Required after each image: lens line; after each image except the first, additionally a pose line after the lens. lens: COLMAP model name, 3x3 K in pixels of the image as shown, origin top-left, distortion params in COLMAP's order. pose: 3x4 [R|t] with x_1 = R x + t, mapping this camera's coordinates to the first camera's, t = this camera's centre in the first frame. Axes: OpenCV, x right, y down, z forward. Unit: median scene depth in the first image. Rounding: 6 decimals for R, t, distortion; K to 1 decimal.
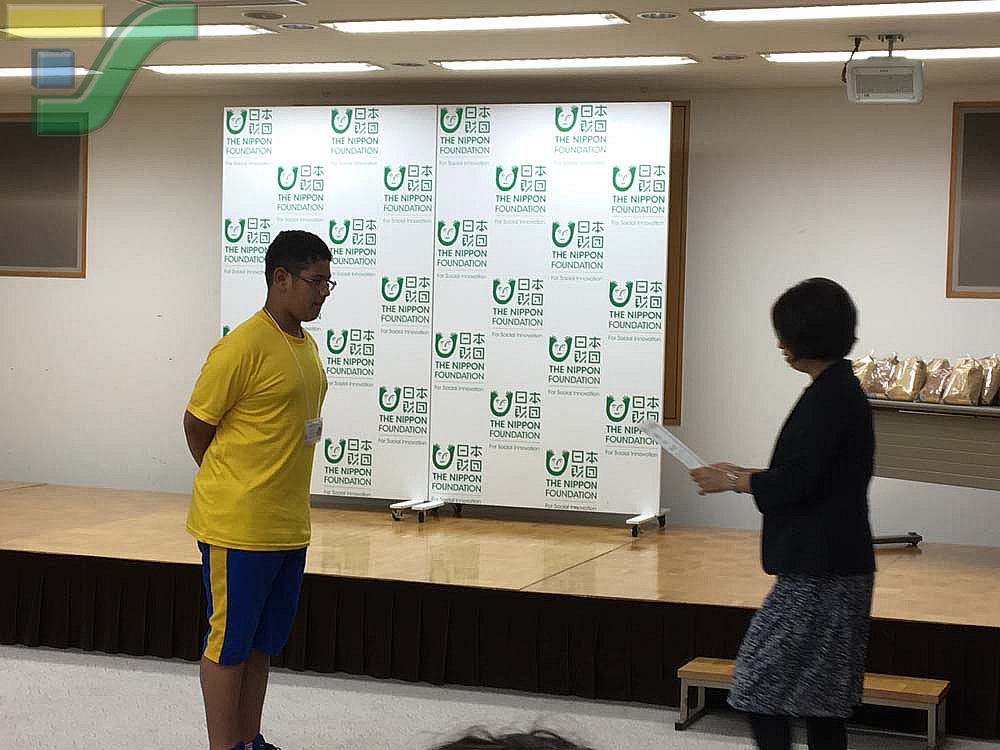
lens RADIAL K [[1906.3, 0, 492.8], [0, 1906.3, 373.8], [0, 0, 1]] dist [0.048571, 0.000000]
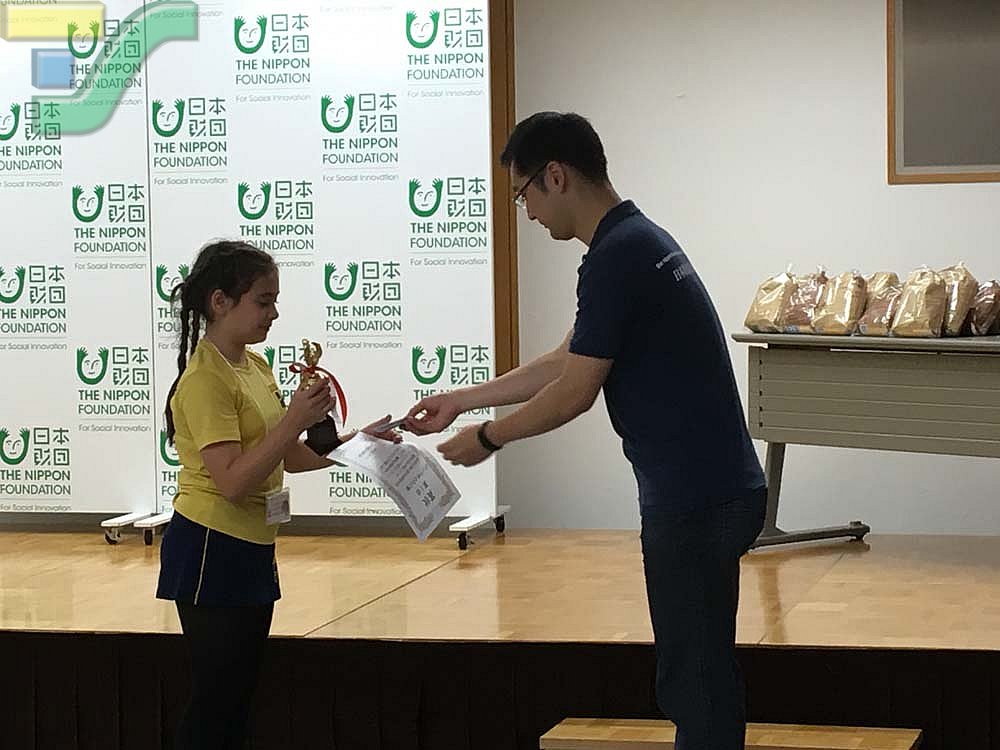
lens RADIAL K [[2768.8, 0, 500.3], [0, 2768.8, 372.9], [0, 0, 1]] dist [0.052477, 0.000000]
pose [[0.993647, -0.046443, 0.102514, -0.011402], [0.044329, 0.998757, 0.022807, -0.000440], [-0.103445, -0.018118, 0.994470, 0.004168]]
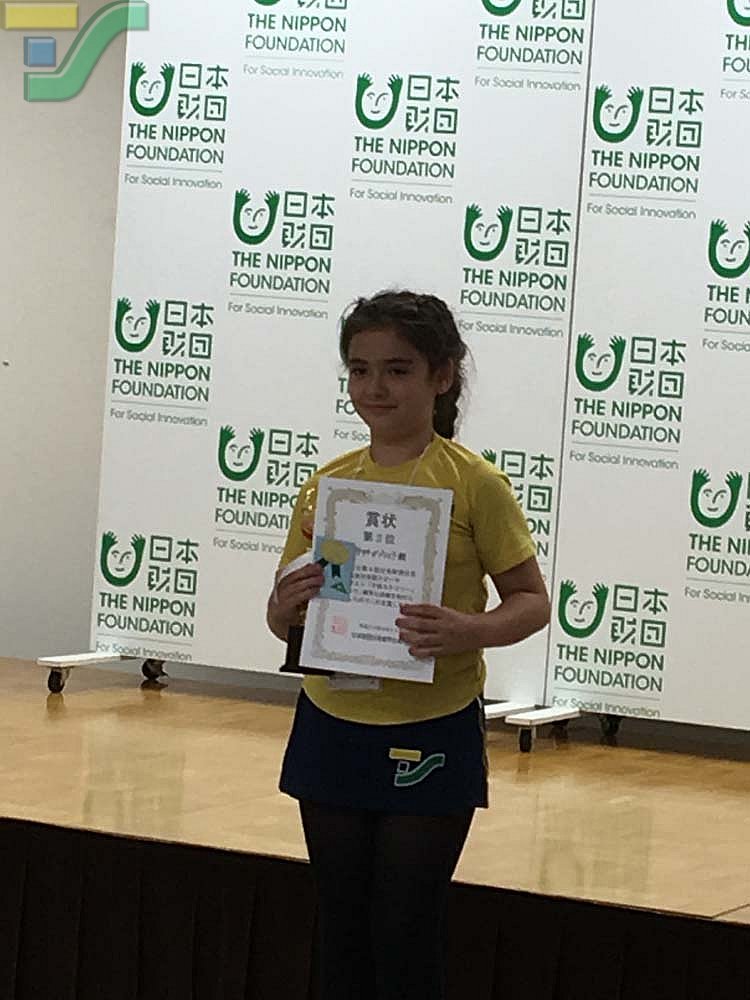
lens RADIAL K [[4297.0, 0, 403.4], [0, 4297.0, 440.3], [0, 0, 1]] dist [0.158617, 0.000000]
pose [[0.991546, 0.050519, -0.119514, 0.113118], [-0.050430, 0.998720, 0.003770, 0.004007], [0.119551, 0.002289, 0.992825, -0.035418]]
